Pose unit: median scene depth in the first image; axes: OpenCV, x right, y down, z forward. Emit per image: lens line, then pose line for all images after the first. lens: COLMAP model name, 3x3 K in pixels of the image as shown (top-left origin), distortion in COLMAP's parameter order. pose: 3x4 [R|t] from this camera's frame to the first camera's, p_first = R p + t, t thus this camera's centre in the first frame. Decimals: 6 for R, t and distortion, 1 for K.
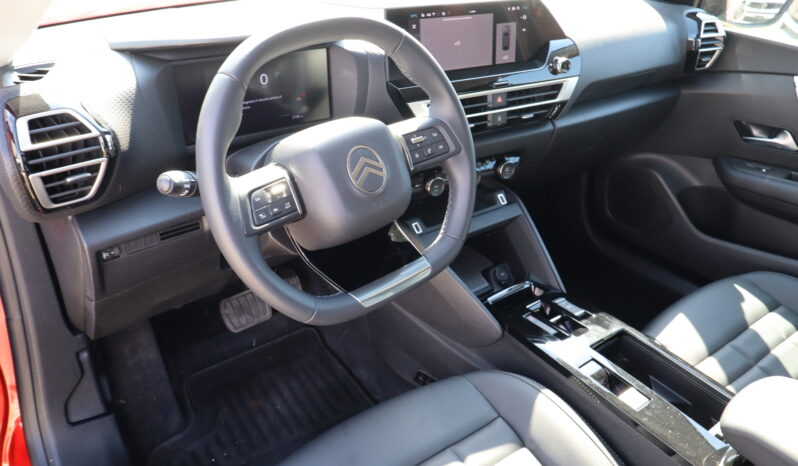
lens RADIAL K [[606.8, 0, 395.9], [0, 606.8, 231.8], [0, 0, 1]] dist [0.000987, -0.003244]
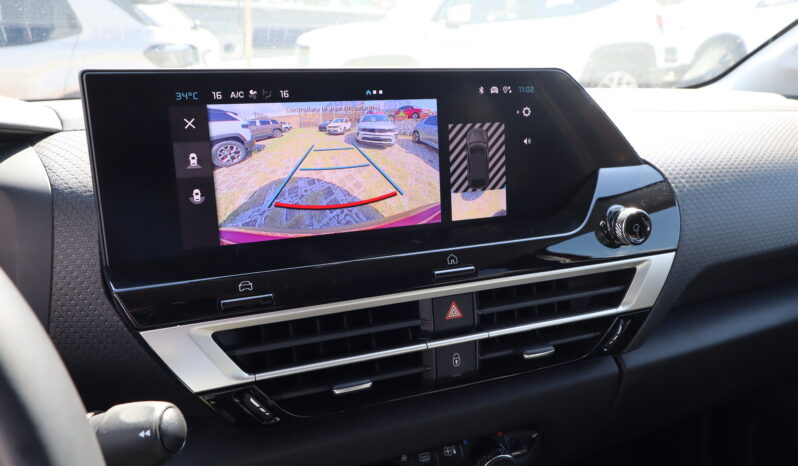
lens RADIAL K [[606.8, 0, 397.8], [0, 606.8, 239.9], [0, 0, 1]] dist [0.000987, -0.003244]
pose [[0.985832, 0.015893, -0.166981, 0.195018], [-0.052426, 0.974822, -0.216734, -0.174371], [0.159333, 0.222417, 0.961844, 0.606879]]
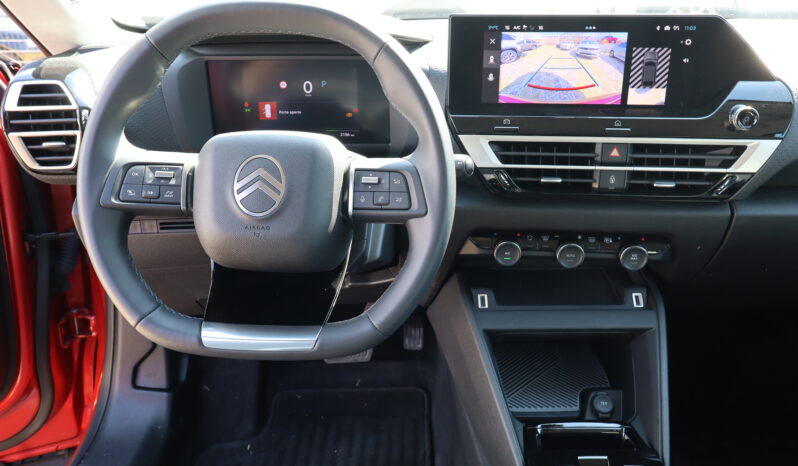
lens RADIAL K [[606.8, 0, 400.6], [0, 606.8, 232.6], [0, 0, 1]] dist [0.000987, -0.003244]
pose [[0.803227, 0.207160, -0.558490, 0.375103], [-0.261188, 0.965127, -0.017651, -0.051132], [0.535357, 0.160049, 0.829323, 0.296434]]
